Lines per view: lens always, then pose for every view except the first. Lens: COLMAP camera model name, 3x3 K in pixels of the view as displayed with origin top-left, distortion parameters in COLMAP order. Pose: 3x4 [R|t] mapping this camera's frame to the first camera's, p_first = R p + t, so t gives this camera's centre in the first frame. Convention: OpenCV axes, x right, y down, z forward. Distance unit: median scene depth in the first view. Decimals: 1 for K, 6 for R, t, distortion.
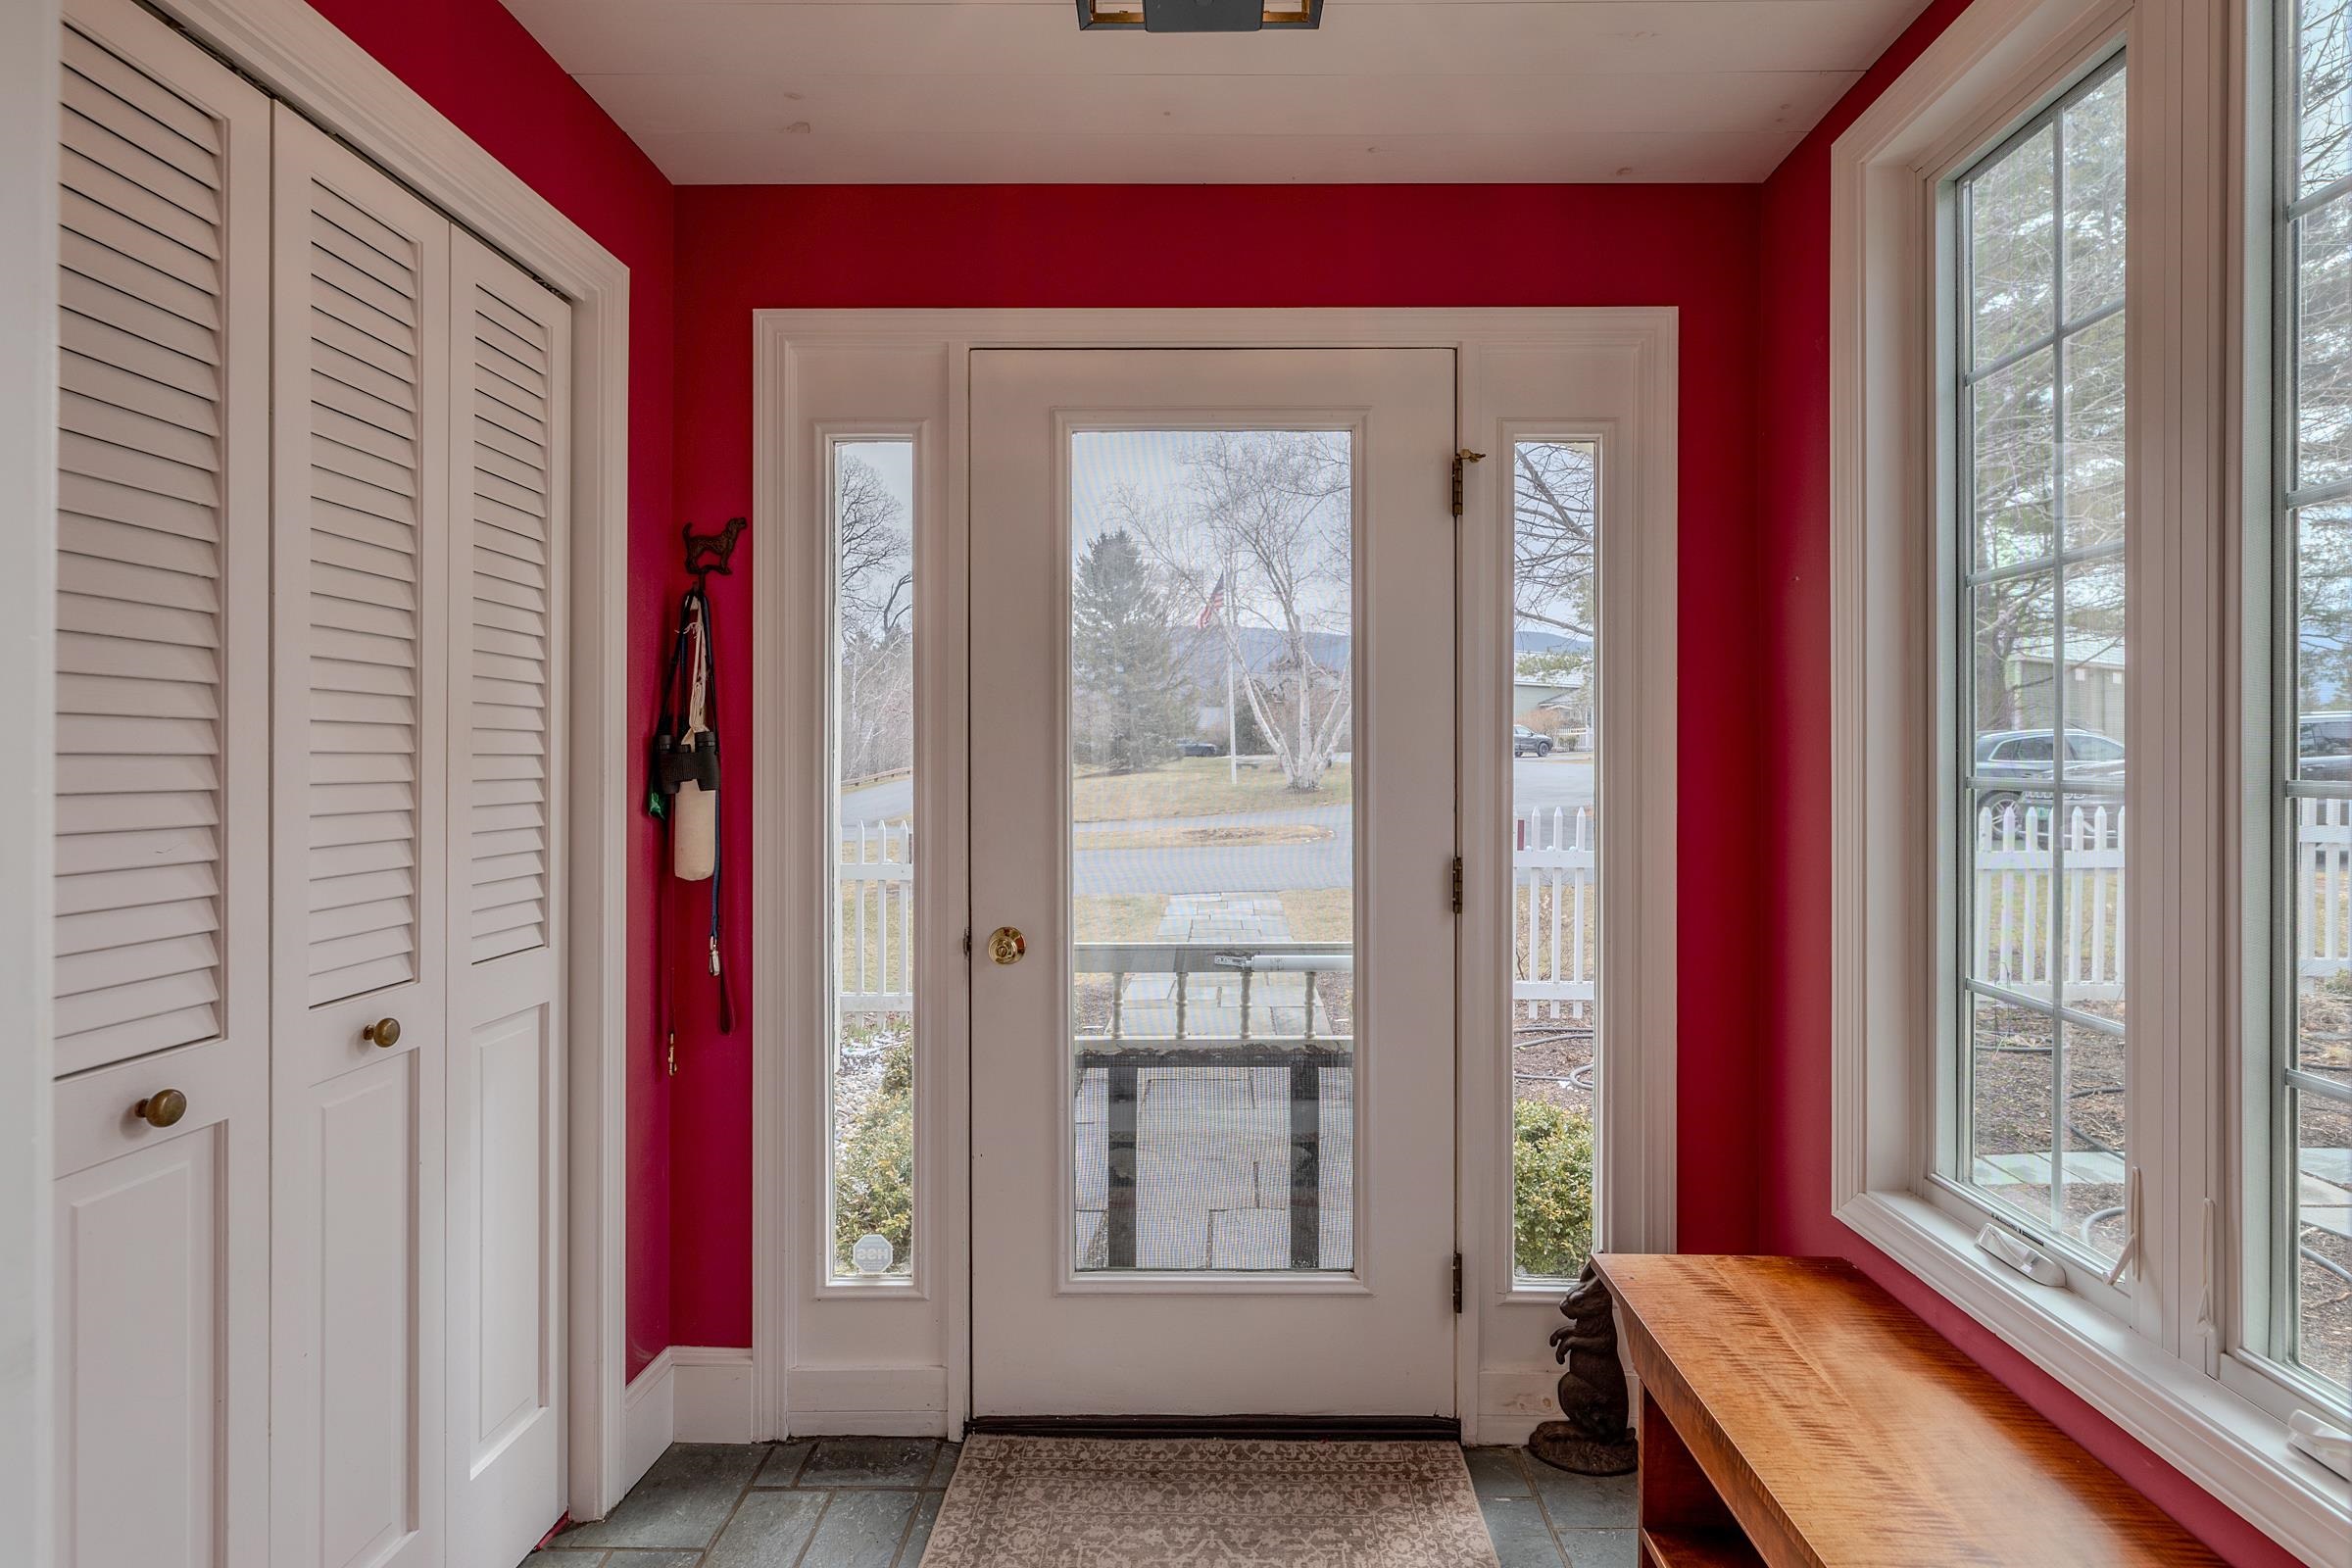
lens RADIAL K [[1124.9, 0, 1186.0], [0, 1124.9, 762.7], [0, 0, 1]] dist [-0.008069, 0.003572]
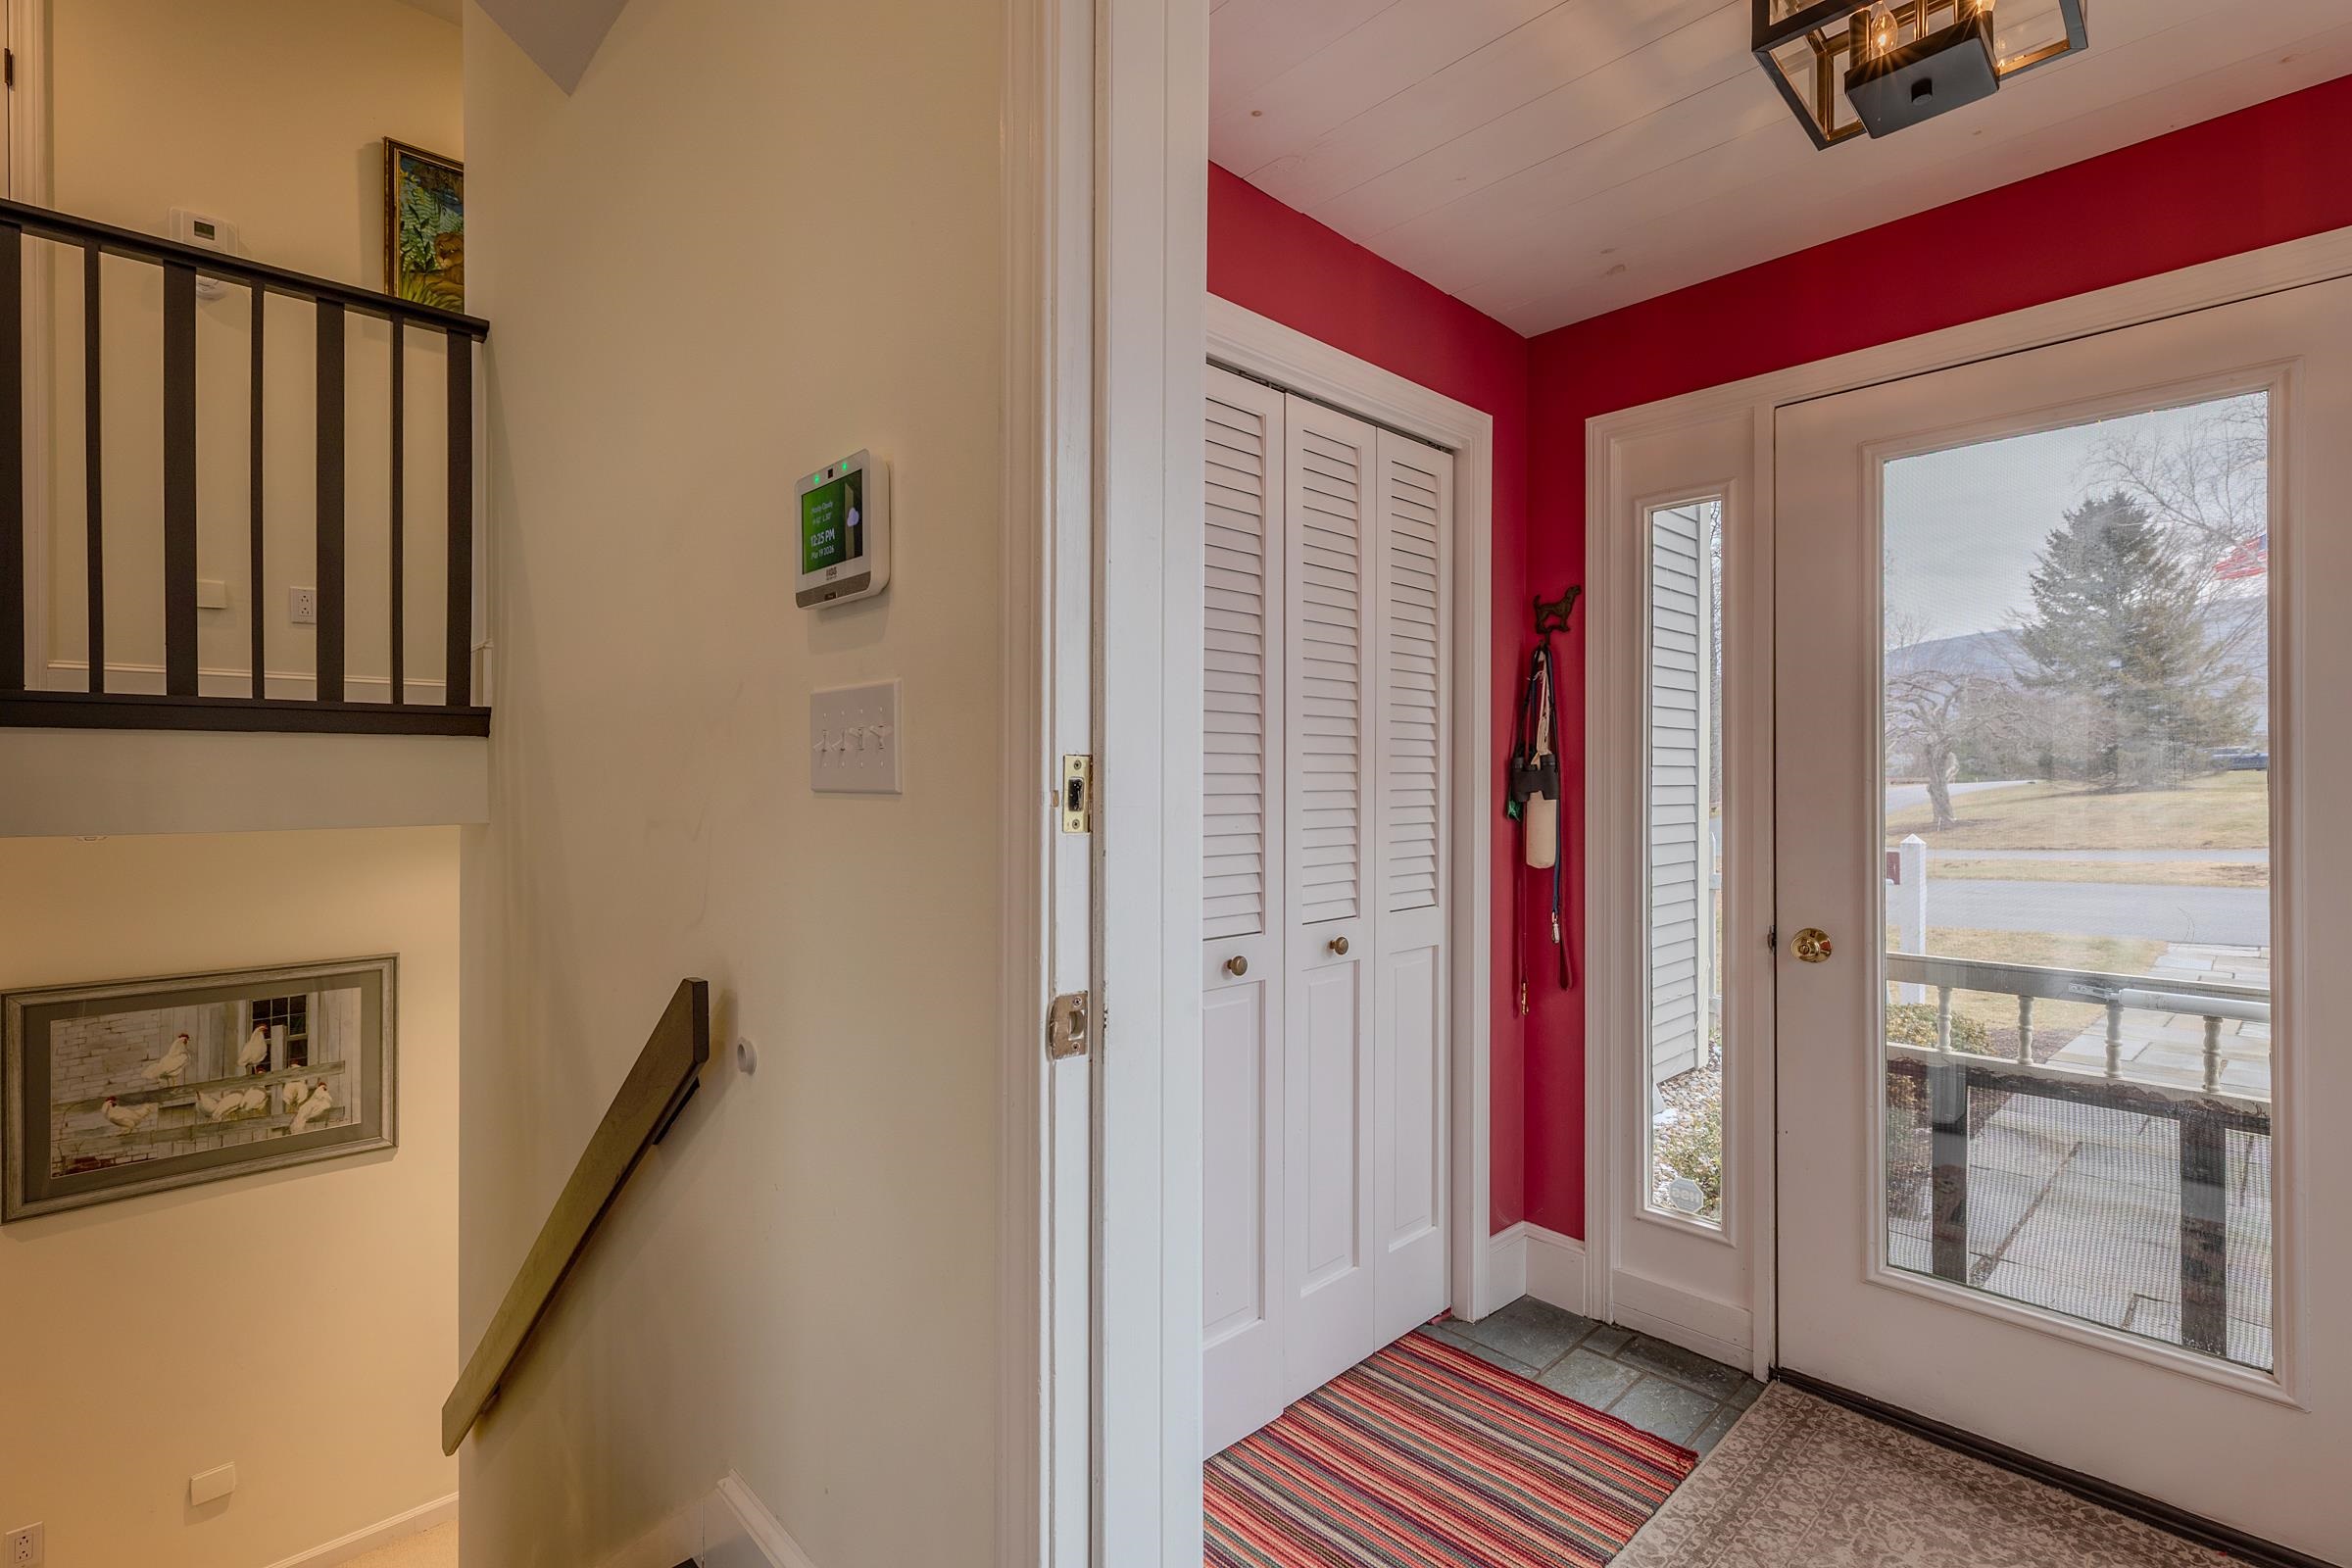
lens RADIAL K [[1078.8, 0, 1164.4], [0, 1078.8, 780.8], [0, 0, 1]] dist [0.005668, 0.001012]
pose [[0.689102, 0.000919, -0.724663, 0.171134], [0.000245, 0.999999, 0.001501, 0.000984], [0.724664, -0.001211, 0.689101, -0.183719]]
